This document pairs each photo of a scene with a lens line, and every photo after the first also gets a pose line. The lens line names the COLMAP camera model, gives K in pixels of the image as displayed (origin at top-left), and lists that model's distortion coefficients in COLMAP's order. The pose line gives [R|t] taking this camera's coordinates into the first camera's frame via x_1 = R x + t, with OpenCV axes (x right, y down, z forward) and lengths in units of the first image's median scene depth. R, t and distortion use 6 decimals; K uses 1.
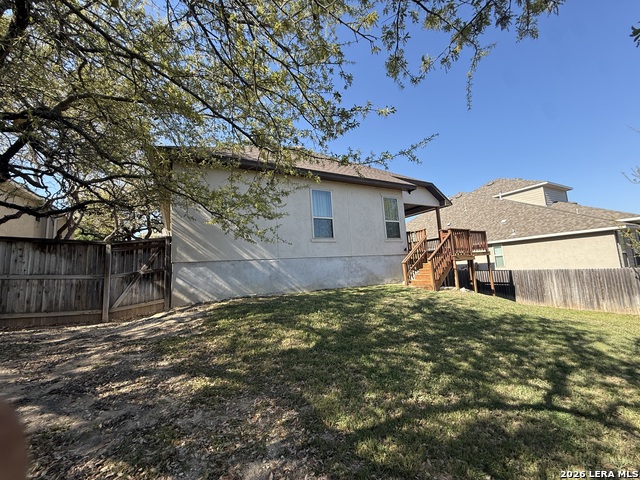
lens RADIAL K [[258.5, 0, 320.0], [0, 258.5, 240.0], [0, 0, 1]] dist [-0.000880, -0.000122]
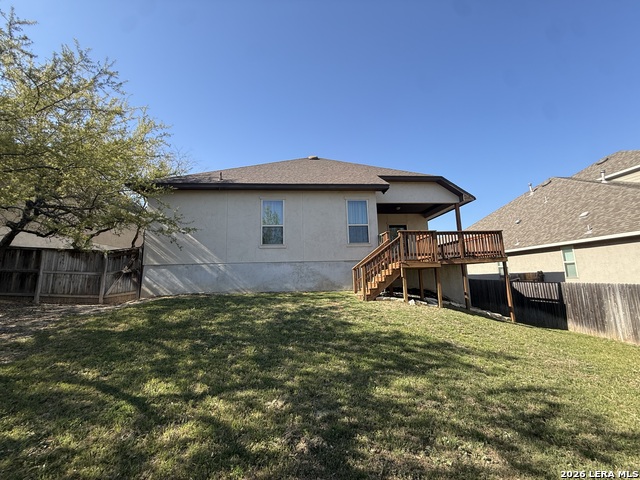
lens RADIAL K [[258.5, 0, 320.0], [0, 258.5, 240.0], [0, 0, 1]] dist [-0.000880, -0.000122]
pose [[0.912702, -0.025360, -0.407837, 0.634268], [0.018205, 0.999605, -0.021417, 0.000365], [0.408219, 0.012123, 0.912803, 0.094474]]
